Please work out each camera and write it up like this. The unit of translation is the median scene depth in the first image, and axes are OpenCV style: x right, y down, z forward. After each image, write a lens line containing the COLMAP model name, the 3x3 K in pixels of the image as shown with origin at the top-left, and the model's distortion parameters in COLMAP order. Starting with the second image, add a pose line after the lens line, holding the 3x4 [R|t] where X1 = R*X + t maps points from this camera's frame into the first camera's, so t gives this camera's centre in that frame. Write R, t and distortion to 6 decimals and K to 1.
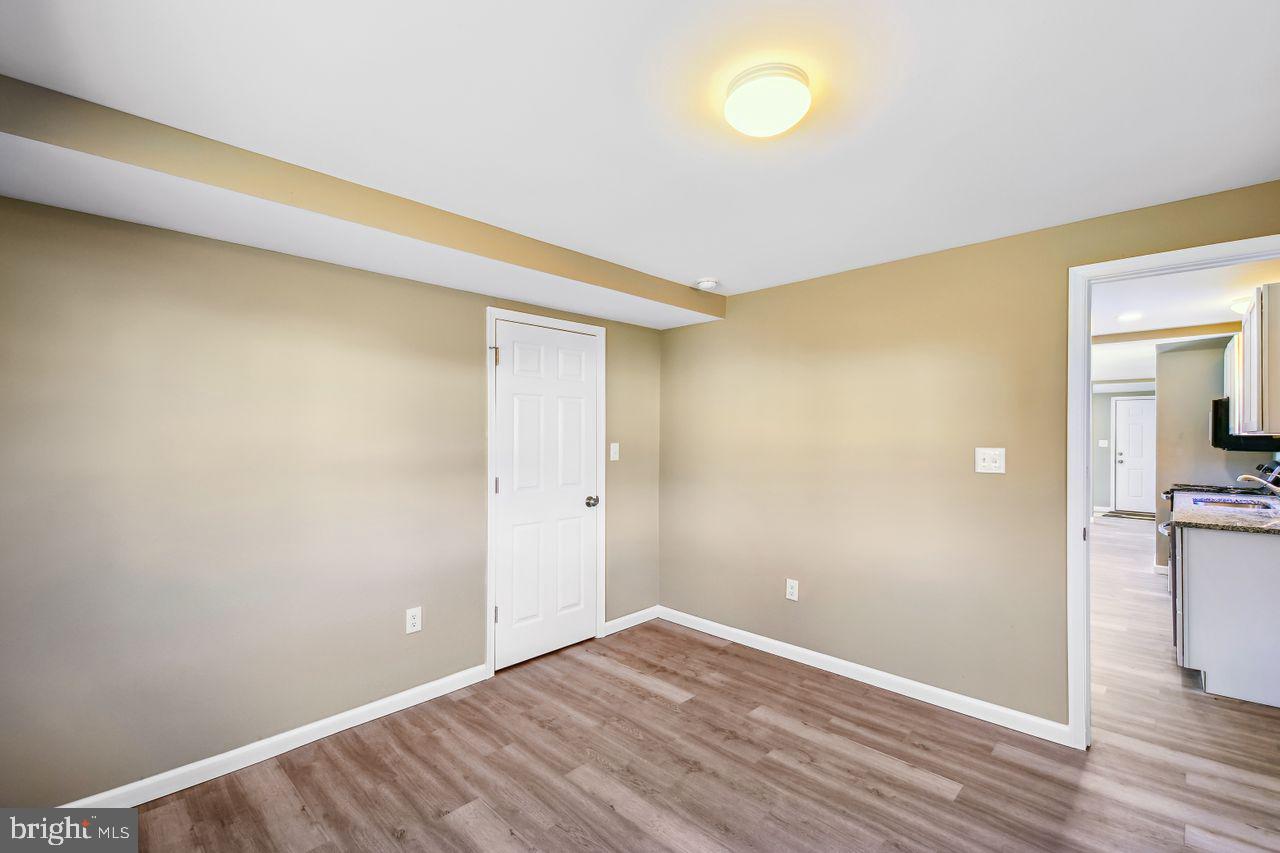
lens RADIAL K [[556.3, 0, 643.2], [0, 556.3, 435.9], [0, 0, 1]] dist [0.025319, -0.000310]
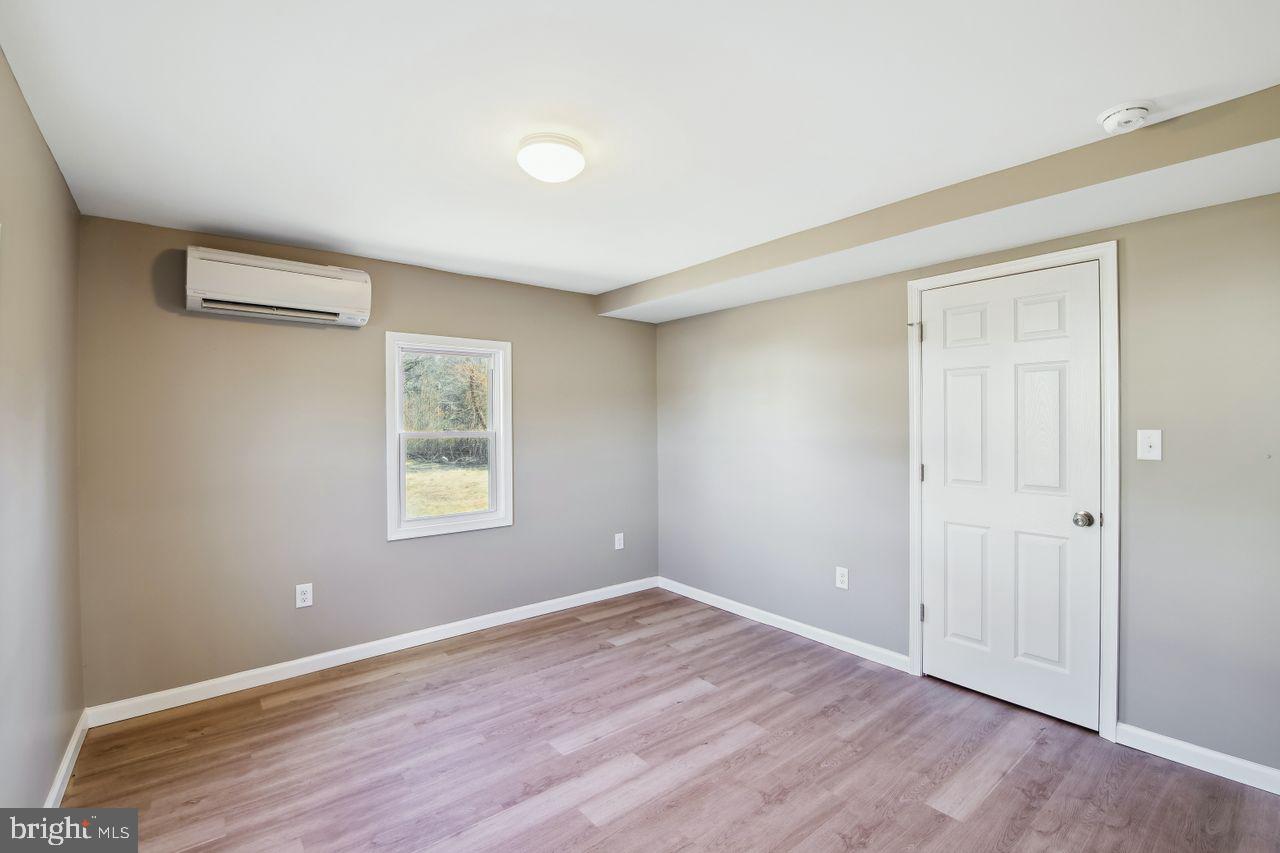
lens RADIAL K [[555.7, 0, 644.6], [0, 555.7, 420.0], [0, 0, 1]] dist [-0.000969, -0.009419]
pose [[-0.113338, -0.000456, -0.993556, 0.779000], [0.002707, 0.999996, -0.000767, 0.002617], [0.993553, -0.002776, -0.113337, 0.727185]]
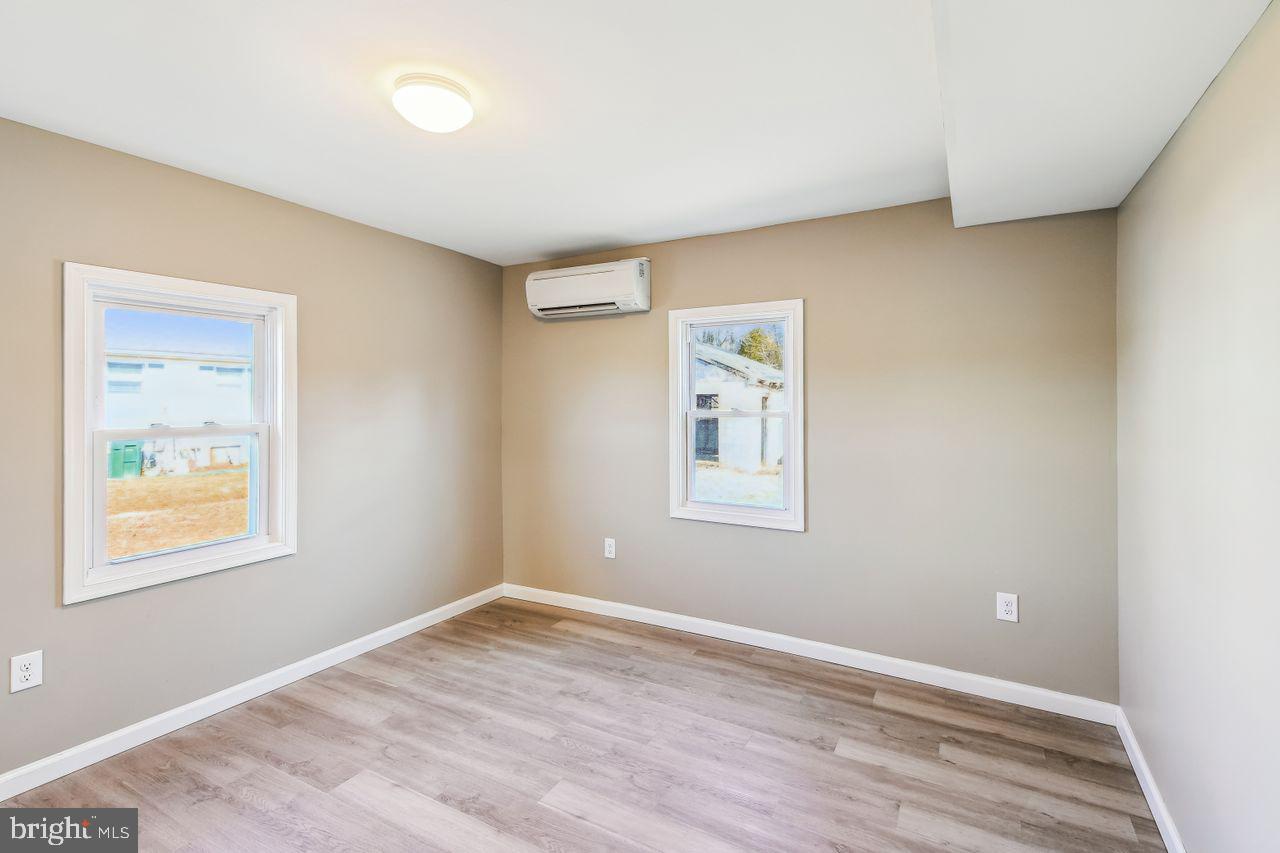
lens RADIAL K [[570.6, 0, 638.8], [0, 570.6, 397.9], [0, 0, 1]] dist [0.047945, -0.018888]
pose [[-0.959105, 0.000517, -0.283050, 0.085933], [0.000889, 0.999999, -0.001188, 0.002314], [0.283049, -0.001391, -0.959104, 1.215112]]
